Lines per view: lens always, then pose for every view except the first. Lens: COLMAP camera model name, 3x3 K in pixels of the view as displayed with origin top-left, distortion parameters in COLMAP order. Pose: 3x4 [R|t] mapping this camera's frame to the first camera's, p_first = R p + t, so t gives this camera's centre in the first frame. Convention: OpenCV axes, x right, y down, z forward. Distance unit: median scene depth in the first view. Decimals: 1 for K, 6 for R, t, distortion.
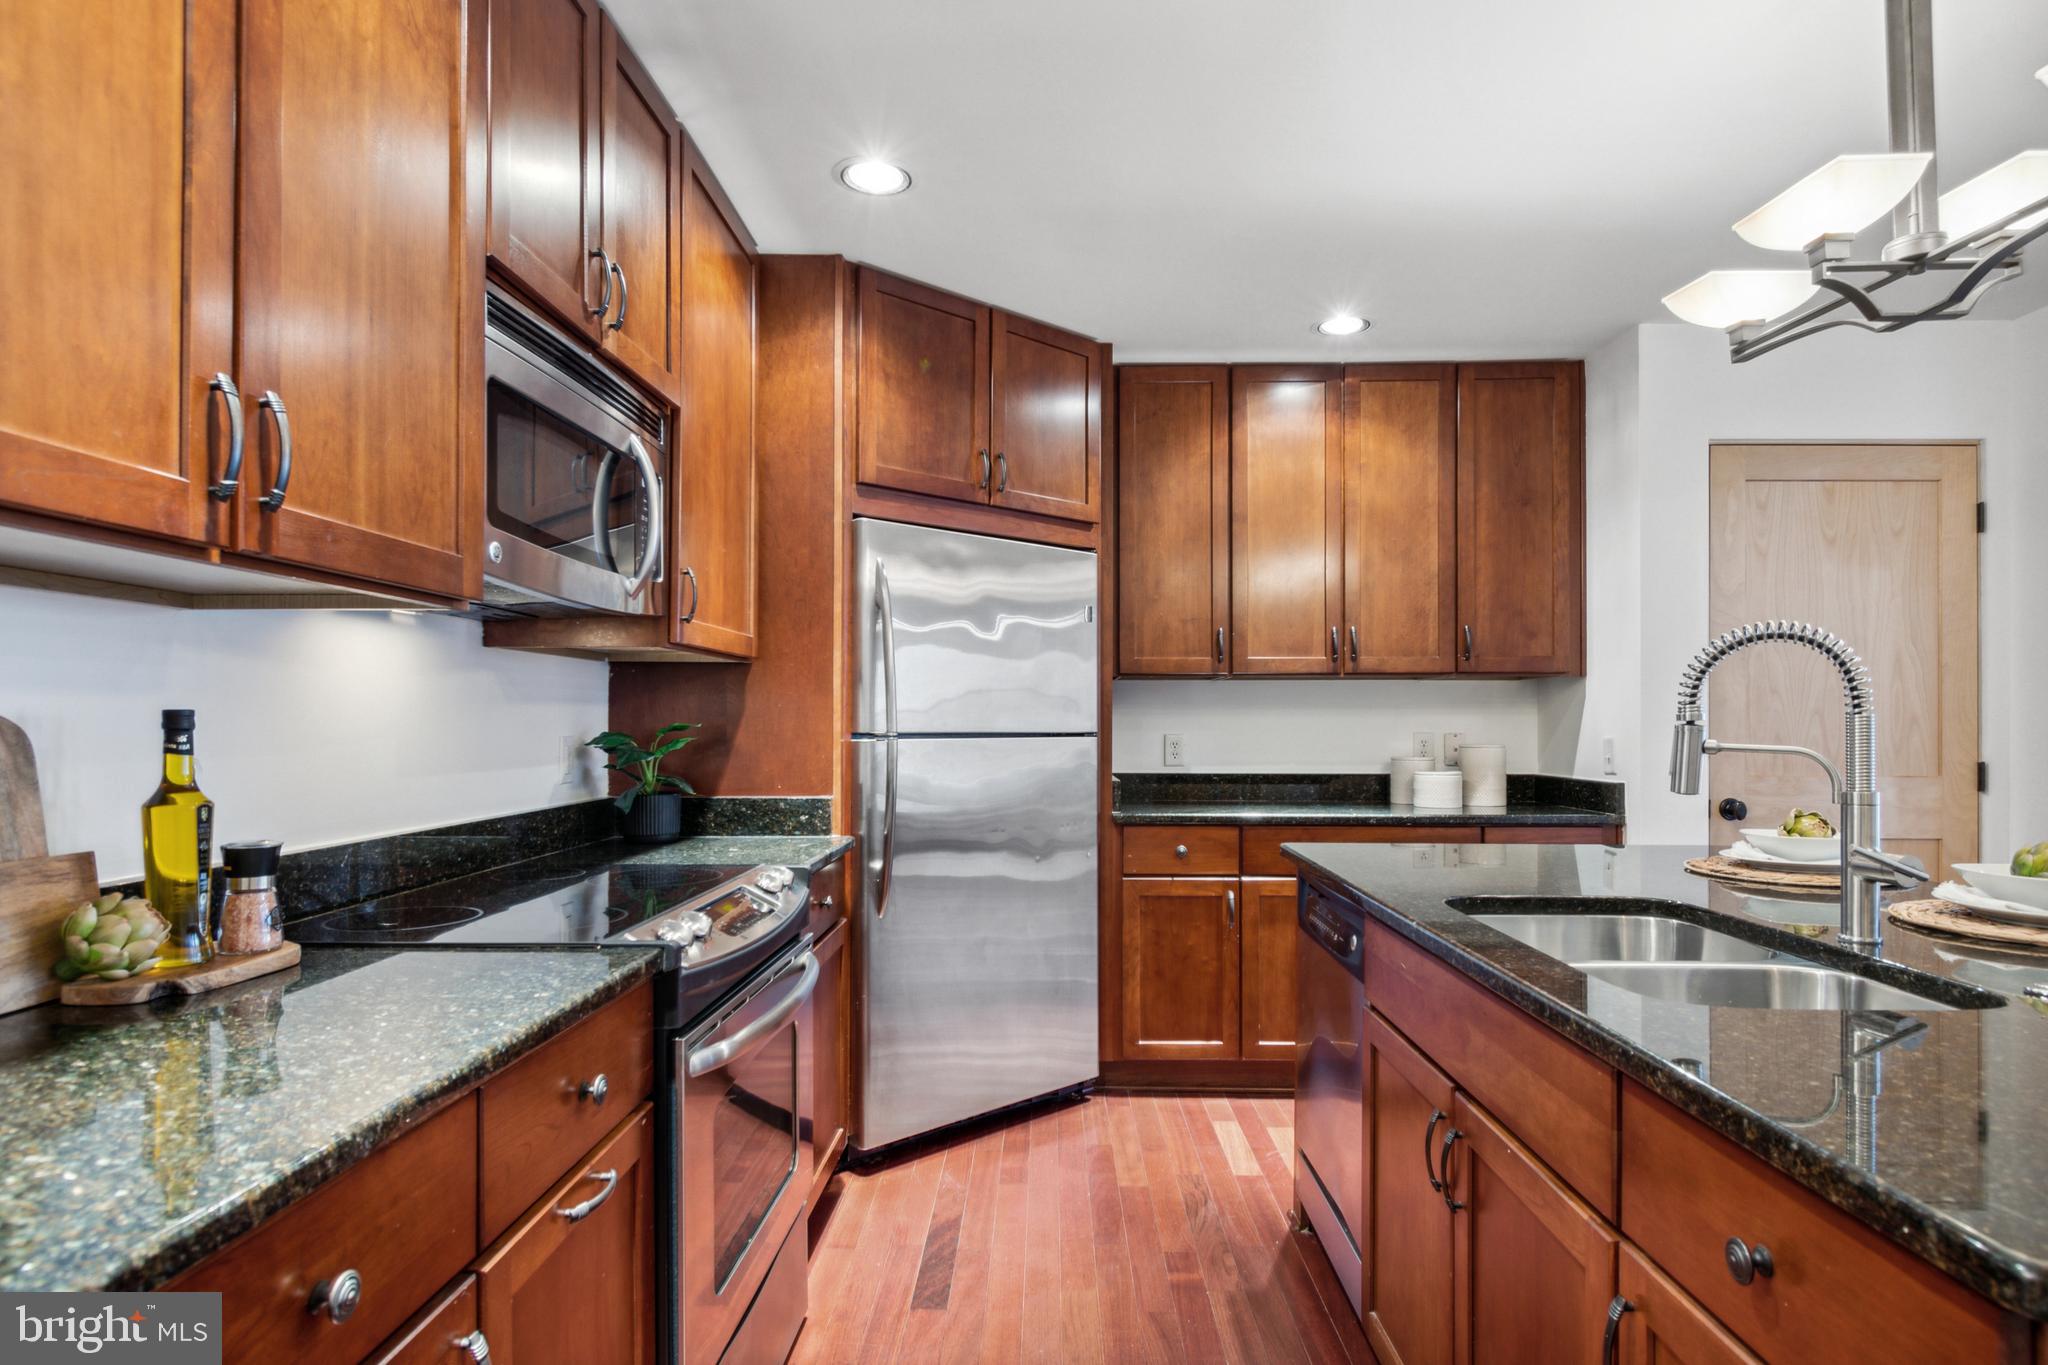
lens RADIAL K [[1121.4, 0, 1025.7], [0, 1121.4, 706.4], [0, 0, 1]] dist [0.000153, -0.001439]
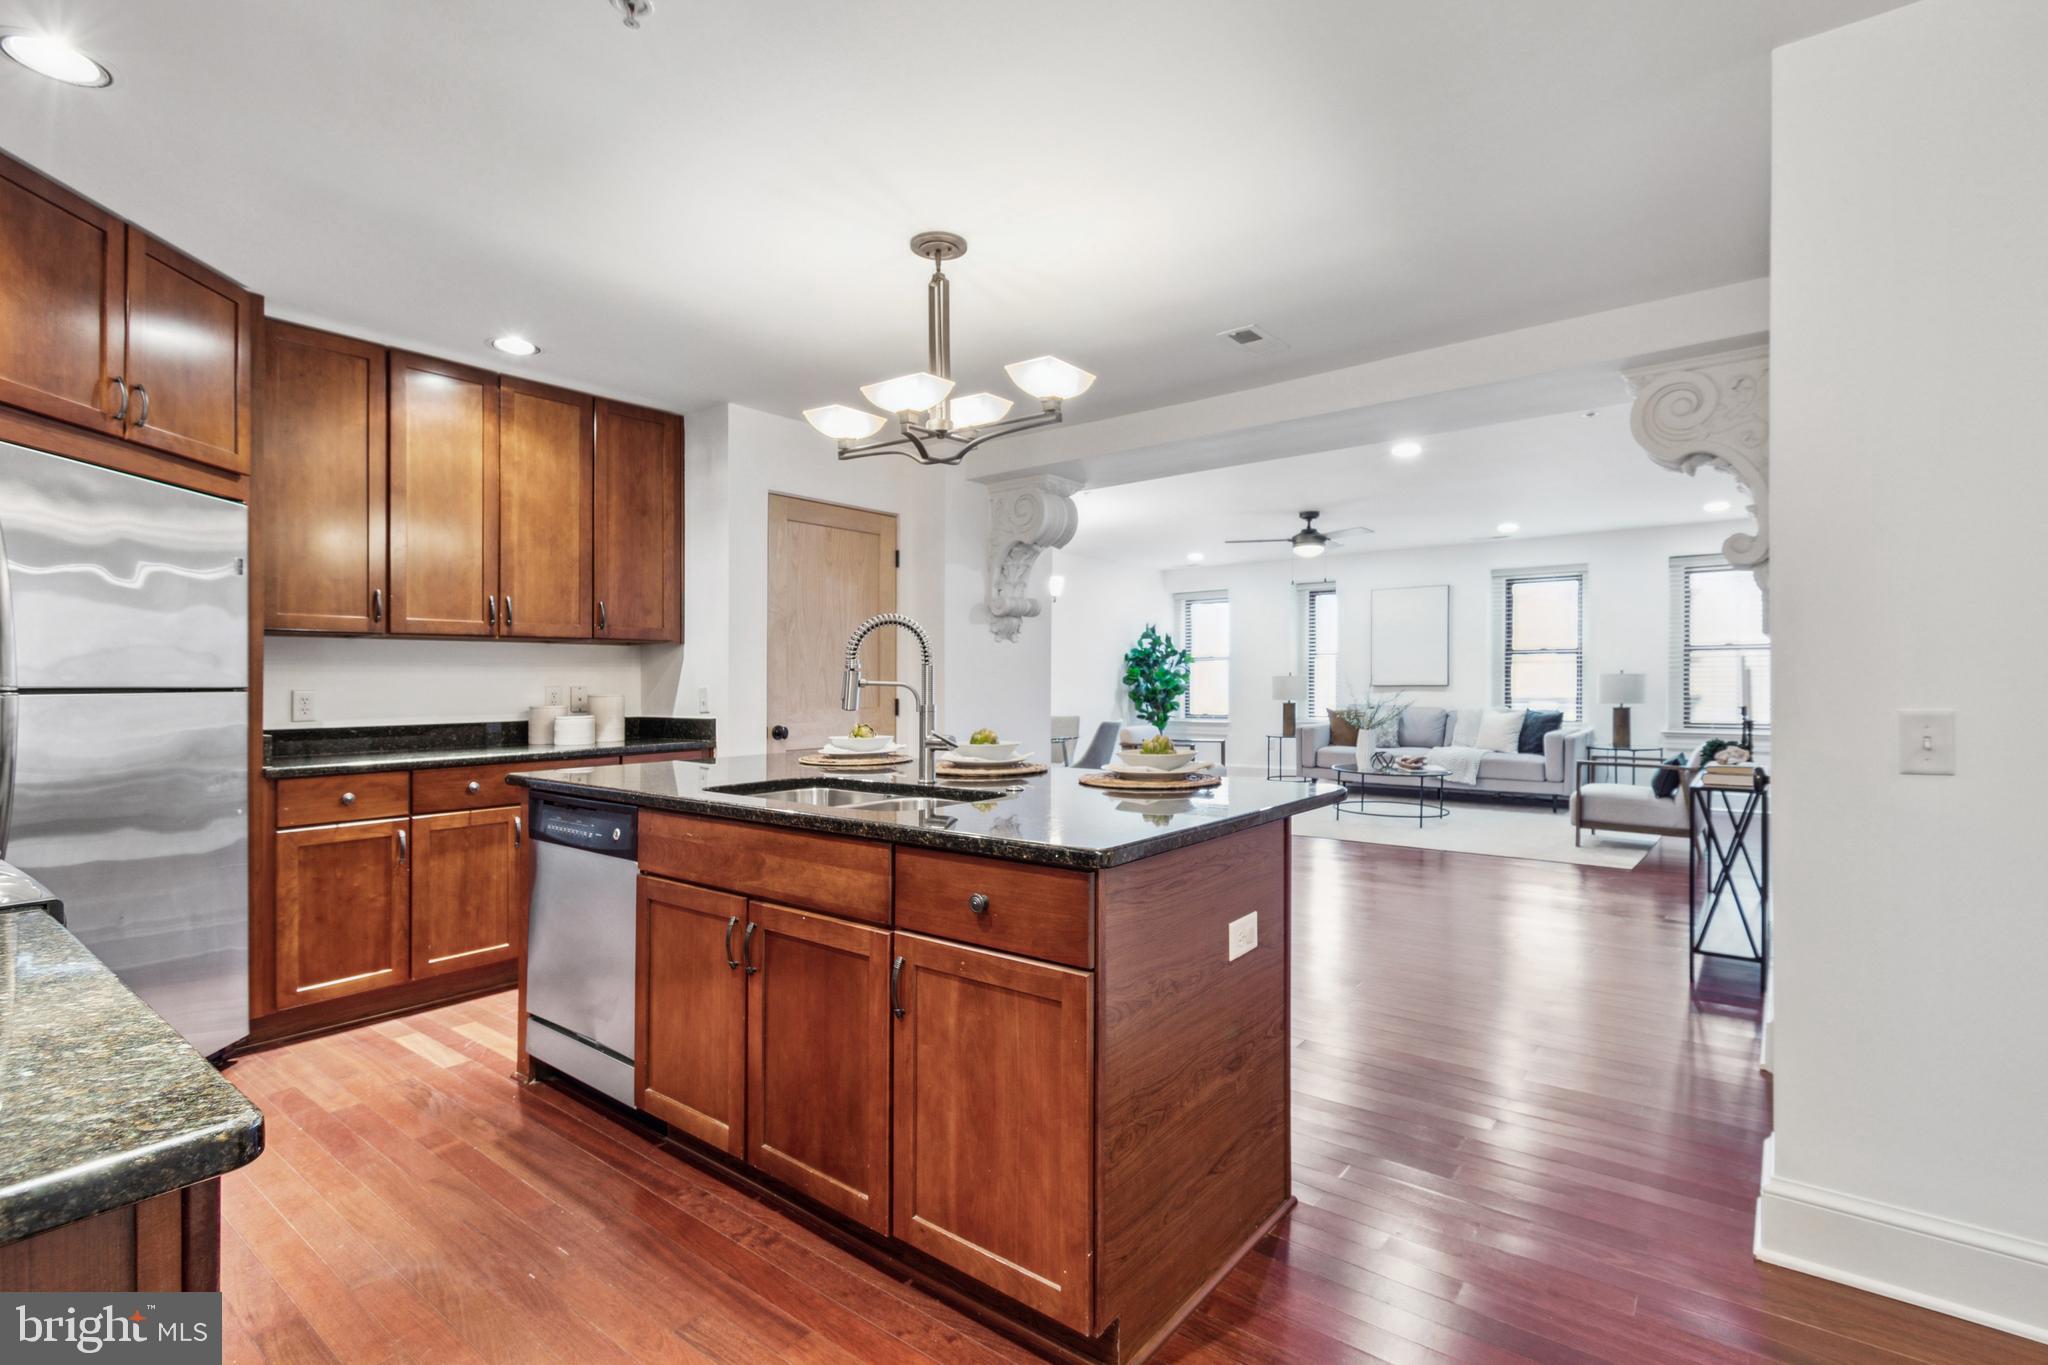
lens RADIAL K [[955.6, 0, 1024.0], [0, 955.6, 682.5], [0, 0, 1]] dist [0.000076, -0.000168]
pose [[0.600307, -0.005730, 0.799749, -0.196582], [-0.002822, 0.999953, 0.009283, 0.009178], [-0.799765, -0.007829, 0.600262, -0.051010]]
